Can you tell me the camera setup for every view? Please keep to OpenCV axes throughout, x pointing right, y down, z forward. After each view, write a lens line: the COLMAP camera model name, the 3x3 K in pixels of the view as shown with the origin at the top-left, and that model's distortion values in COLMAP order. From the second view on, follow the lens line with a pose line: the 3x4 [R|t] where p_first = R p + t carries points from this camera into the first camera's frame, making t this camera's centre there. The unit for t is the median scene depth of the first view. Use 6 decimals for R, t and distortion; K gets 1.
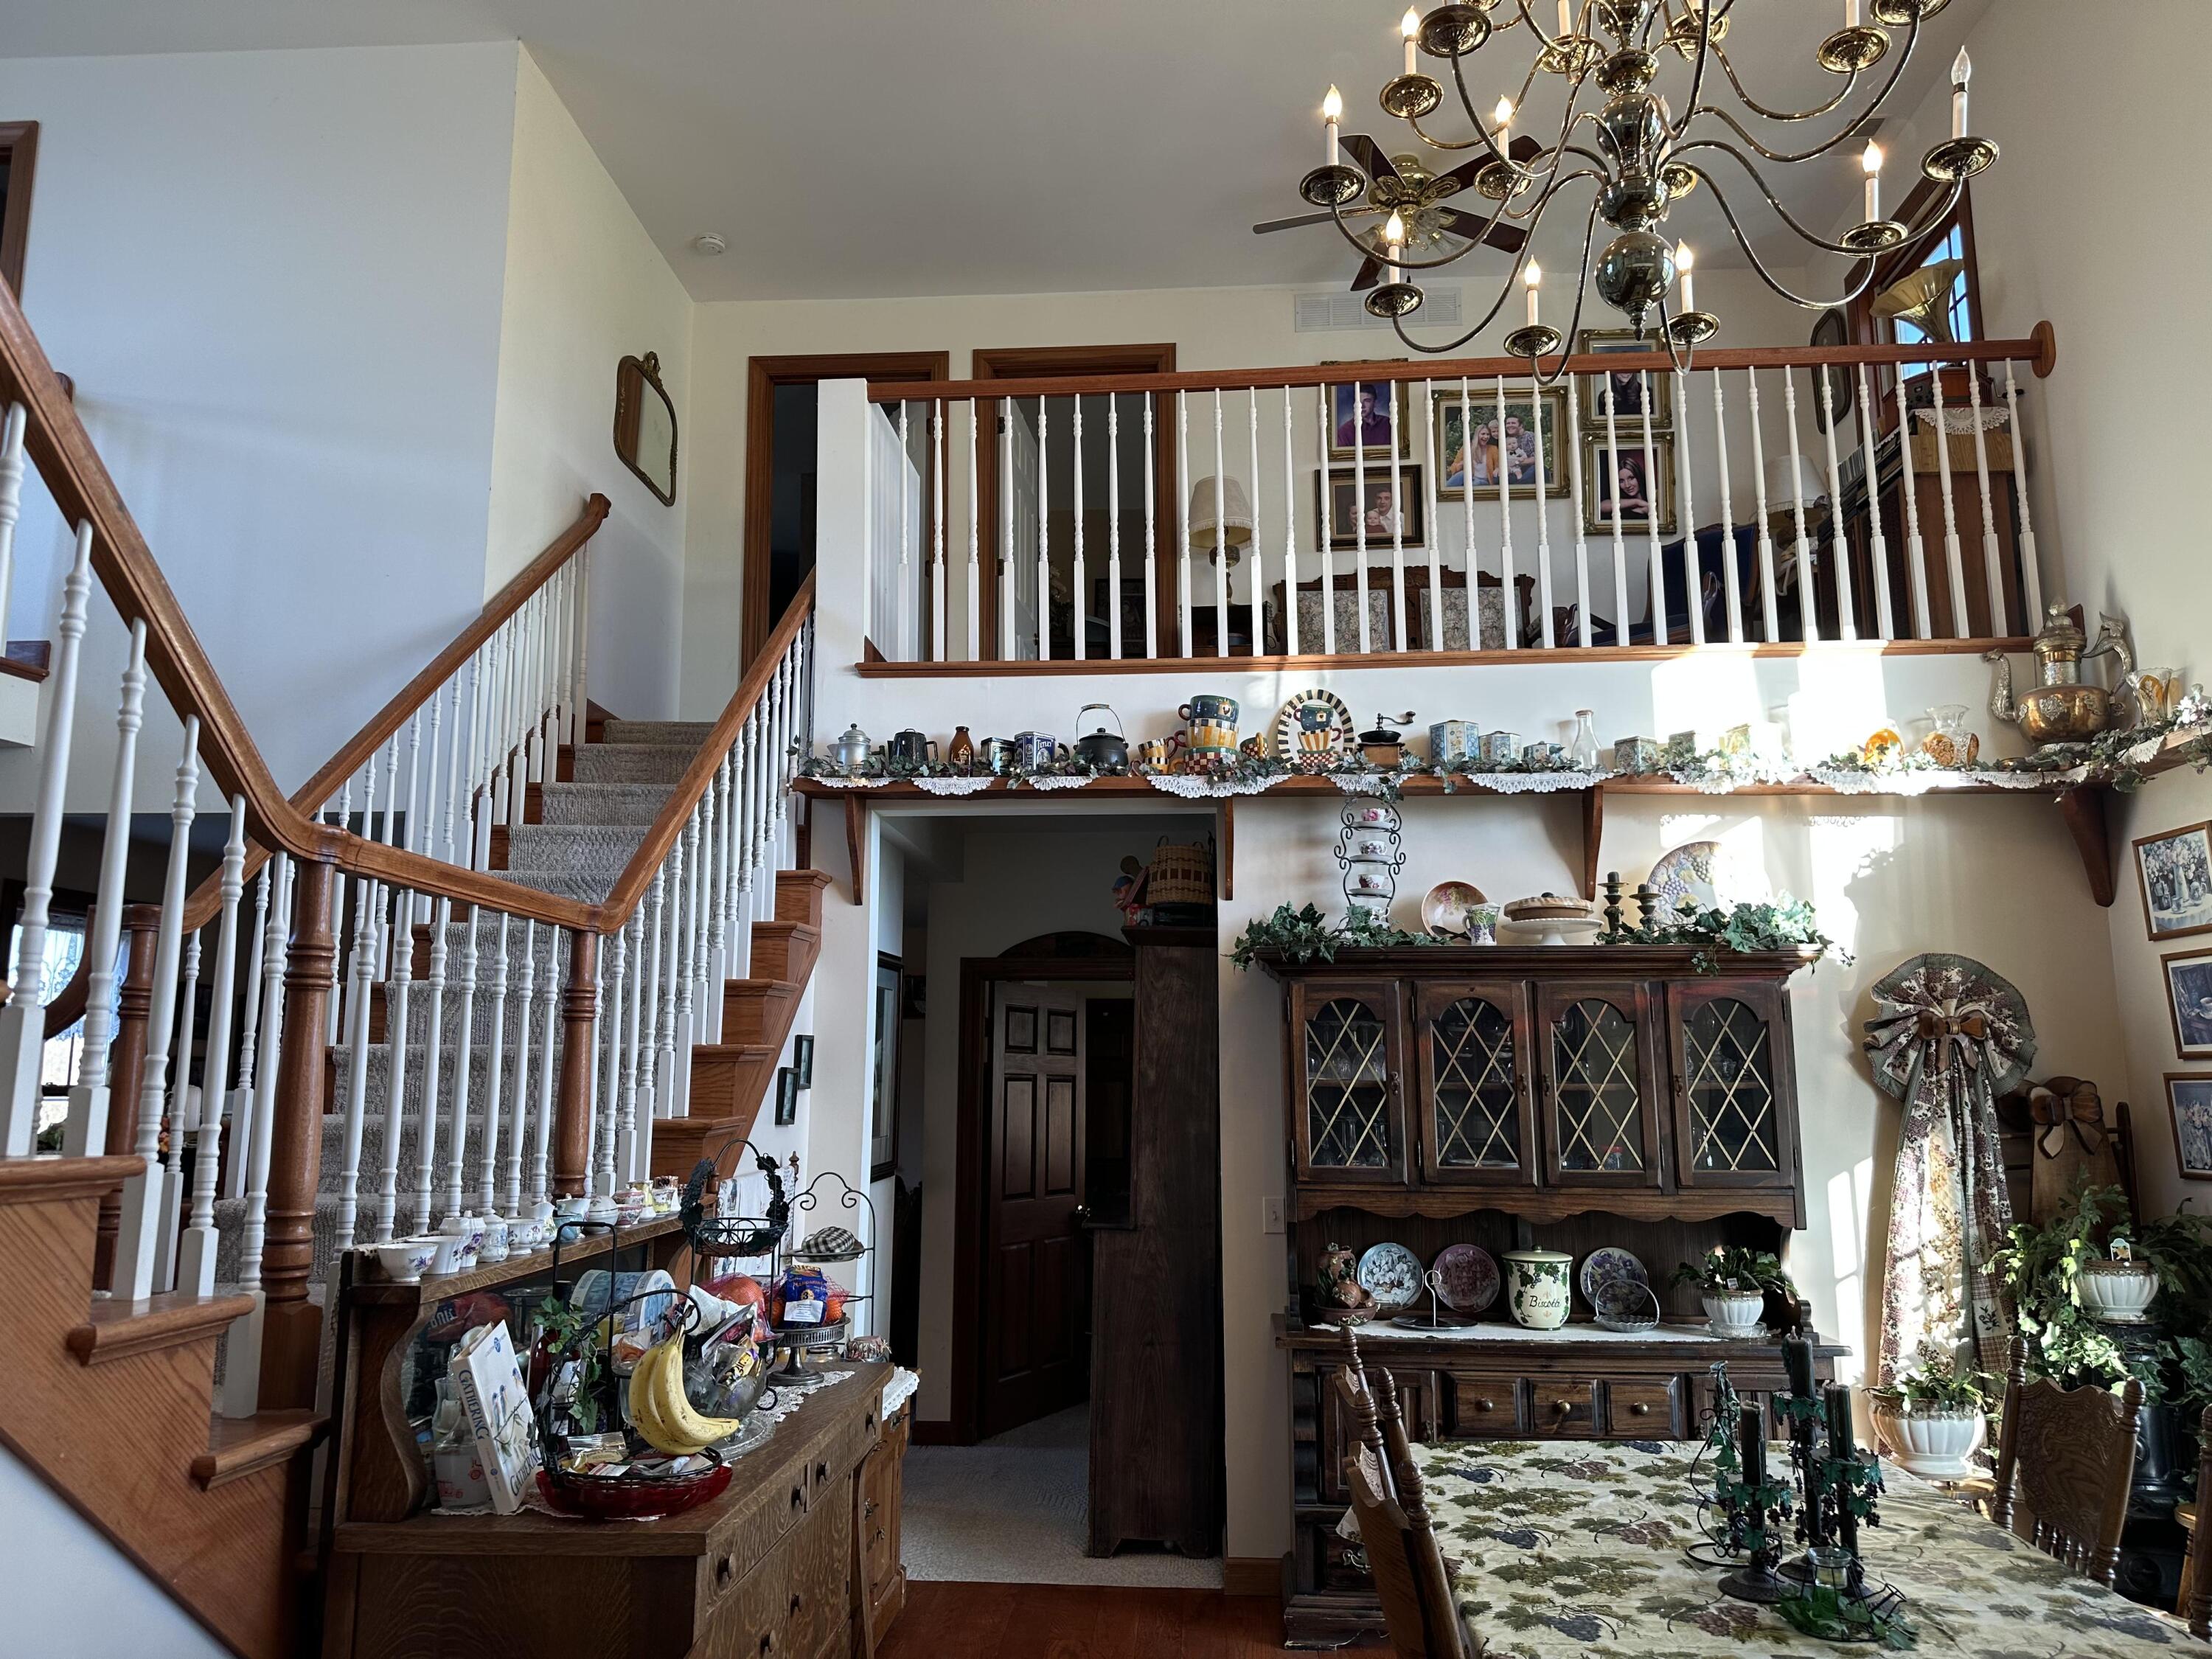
lens RADIAL K [[1542.9, 0, 1105.0], [0, 1542.9, 833.1], [0, 0, 1]] dist [0.131697, -0.235340]
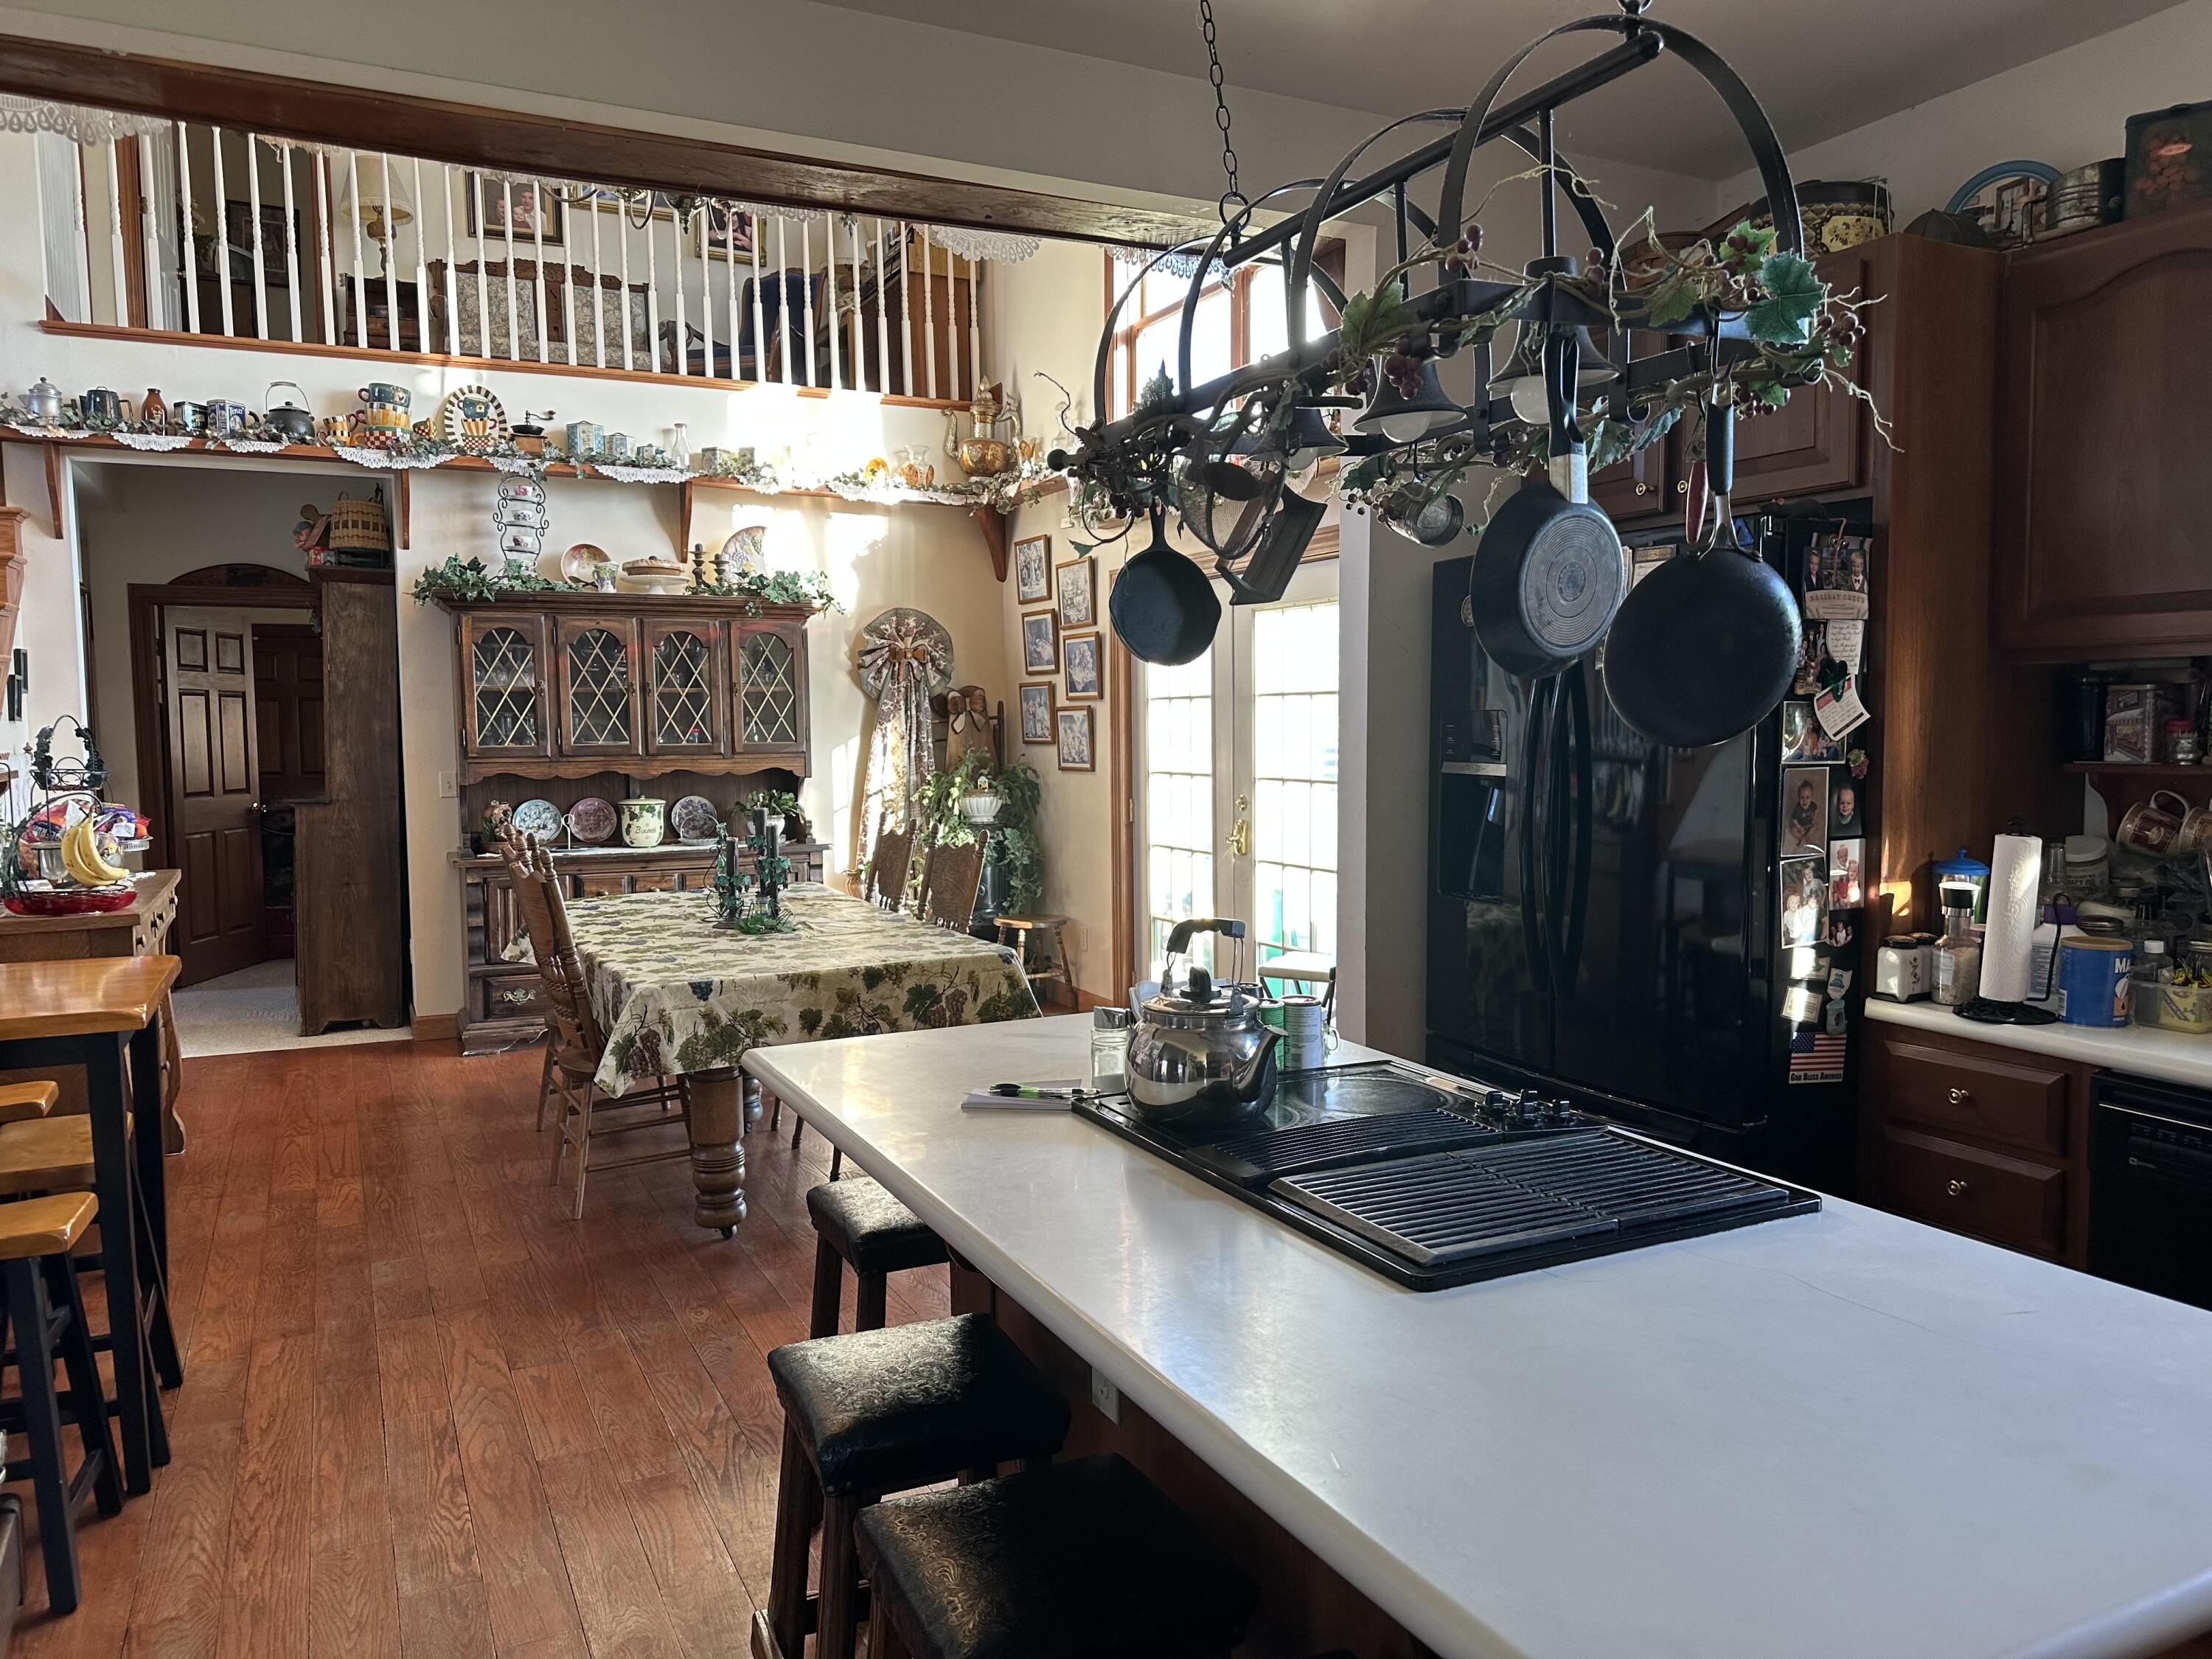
lens RADIAL K [[1542.9, 0, 1105.0], [0, 1542.9, 833.1], [0, 0, 1]] dist [0.131697, -0.235340]
pose [[0.866379, -0.045122, 0.497344, -0.080214], [-0.071052, 0.974640, 0.212199, -0.047518], [-0.494306, -0.219182, 0.841202, -0.463233]]
